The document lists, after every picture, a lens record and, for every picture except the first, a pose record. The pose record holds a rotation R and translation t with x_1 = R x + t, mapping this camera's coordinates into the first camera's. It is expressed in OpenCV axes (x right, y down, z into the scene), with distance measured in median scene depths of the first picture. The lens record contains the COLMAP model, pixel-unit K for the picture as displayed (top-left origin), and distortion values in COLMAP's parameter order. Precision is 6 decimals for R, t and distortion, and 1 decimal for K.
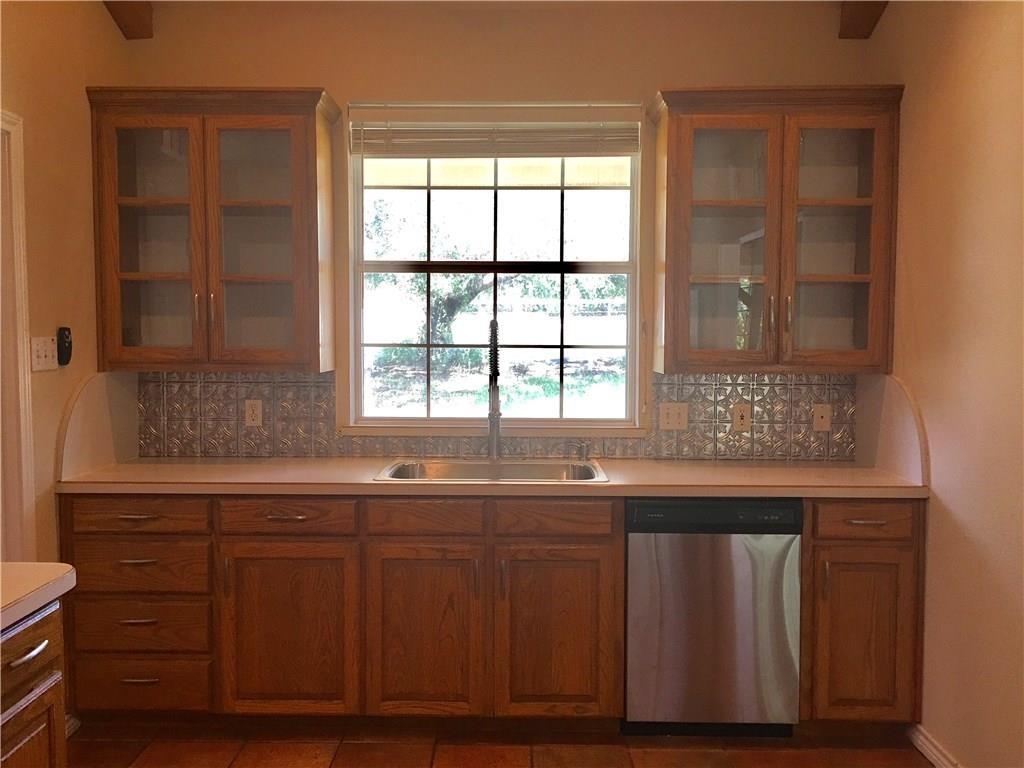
lens RADIAL K [[885.1, 0, 510.9], [0, 885.1, 379.9], [0, 0, 1]] dist [0.111711, -0.166790]
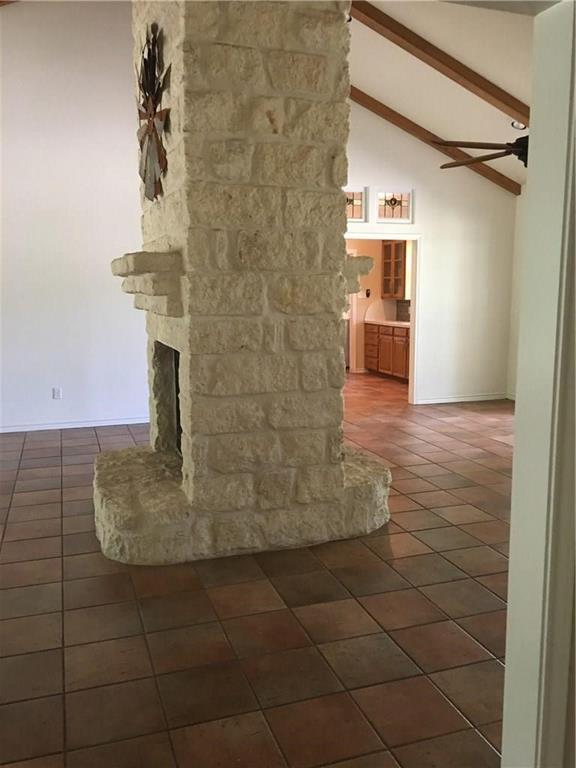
lens RADIAL K [[663.8, 0, 288.0], [0, 663.8, 384.0], [0, 0, 1]] dist [0.111711, -0.166790]
pose [[0.341072, 0.130572, -0.930925, 2.816452], [-0.048089, 0.991433, 0.121440, 0.032880], [0.938806, 0.003347, 0.344429, -0.668786]]
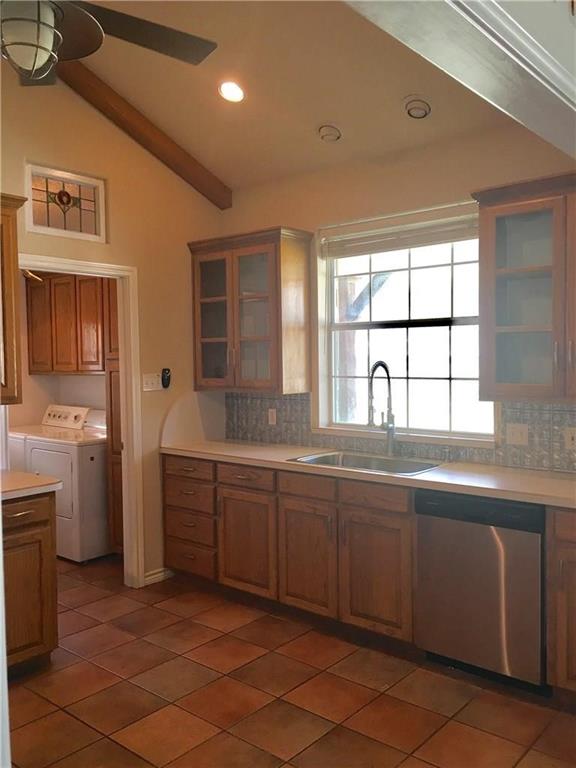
lens RADIAL K [[663.8, 0, 288.0], [0, 663.8, 384.0], [0, 0, 1]] dist [0.111711, -0.166790]
pose [[0.771022, 0.012869, -0.636678, 0.632867], [-0.021988, 0.999738, -0.006420, -0.021207], [0.636429, 0.018949, 0.771103, 0.048373]]
